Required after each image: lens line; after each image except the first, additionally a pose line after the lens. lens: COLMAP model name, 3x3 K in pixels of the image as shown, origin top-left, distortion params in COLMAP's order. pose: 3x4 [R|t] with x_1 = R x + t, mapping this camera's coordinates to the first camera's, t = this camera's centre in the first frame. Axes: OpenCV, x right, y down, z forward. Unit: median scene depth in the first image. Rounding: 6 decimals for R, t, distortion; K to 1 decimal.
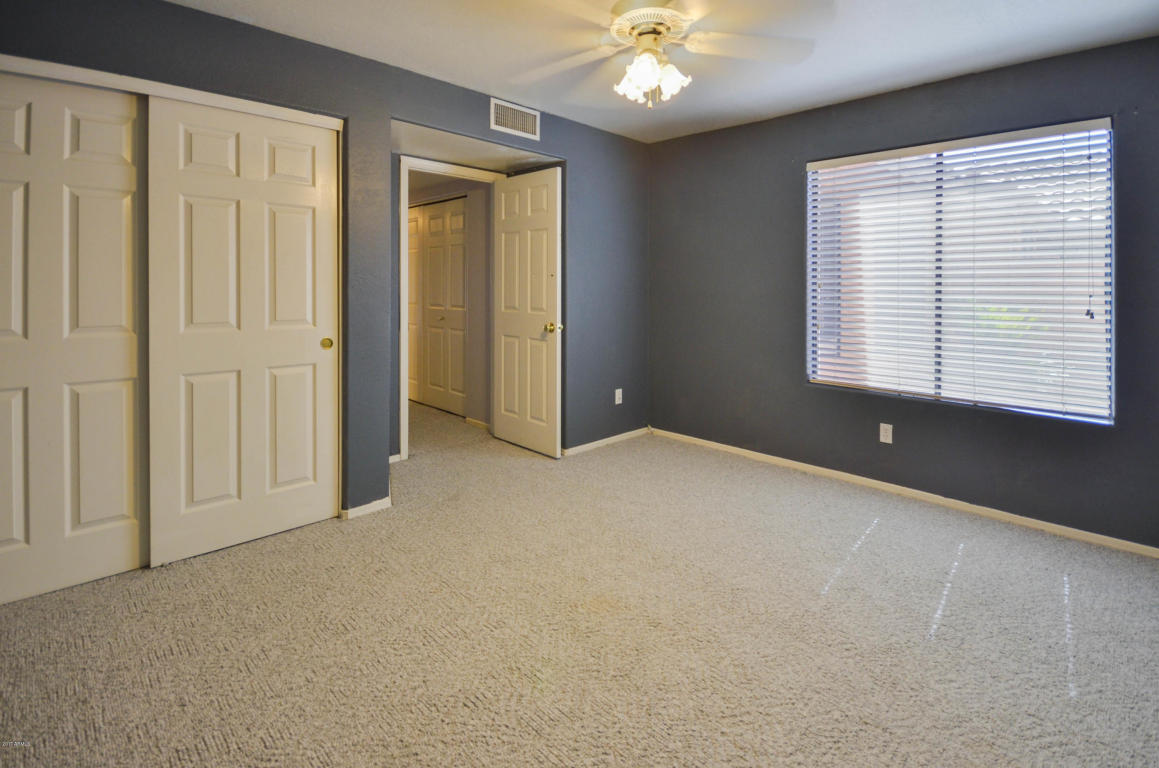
lens RADIAL K [[545.5, 0, 580.8], [0, 545.5, 293.3], [0, 0, 1]] dist [-0.000906, -0.000058]
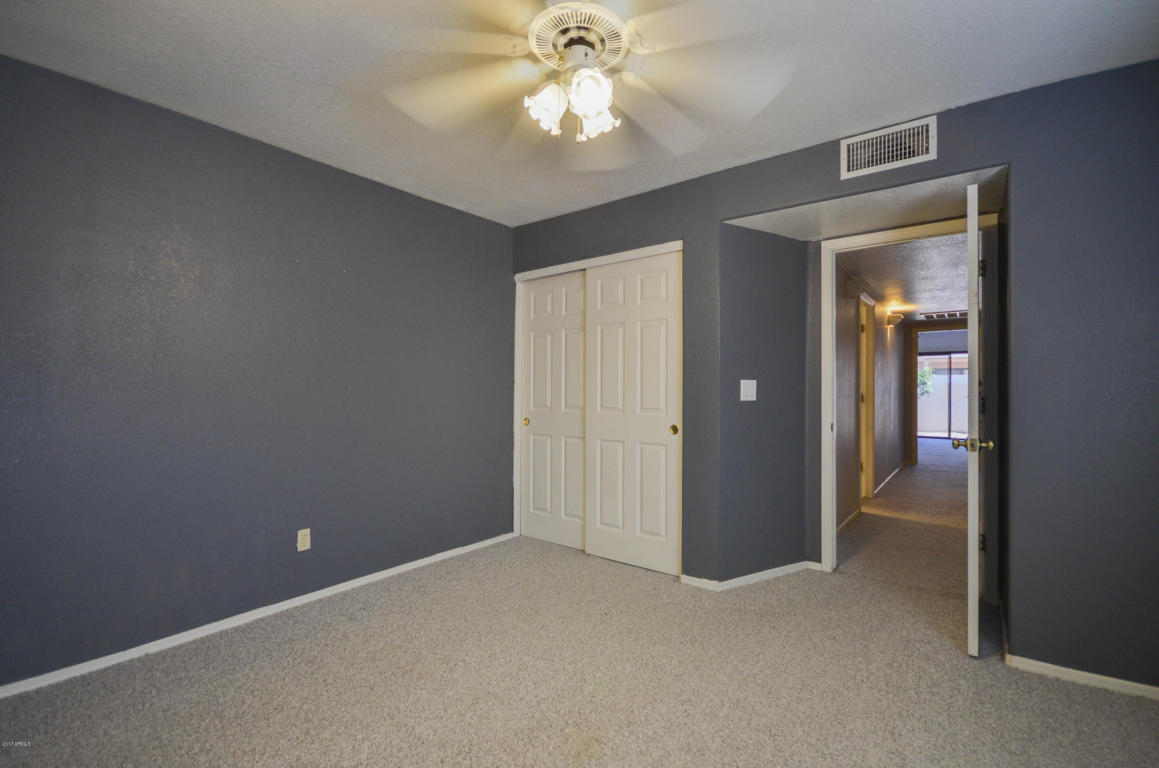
lens RADIAL K [[510.7, 0, 579.5], [0, 510.7, 384.0], [0, 0, 1]] dist [-0.000187, -0.000004]
pose [[0.135277, -0.004801, -0.990796, 0.638031], [-0.003226, 0.999981, -0.005286, -0.002508], [0.990803, 0.003911, 0.135259, 0.653995]]
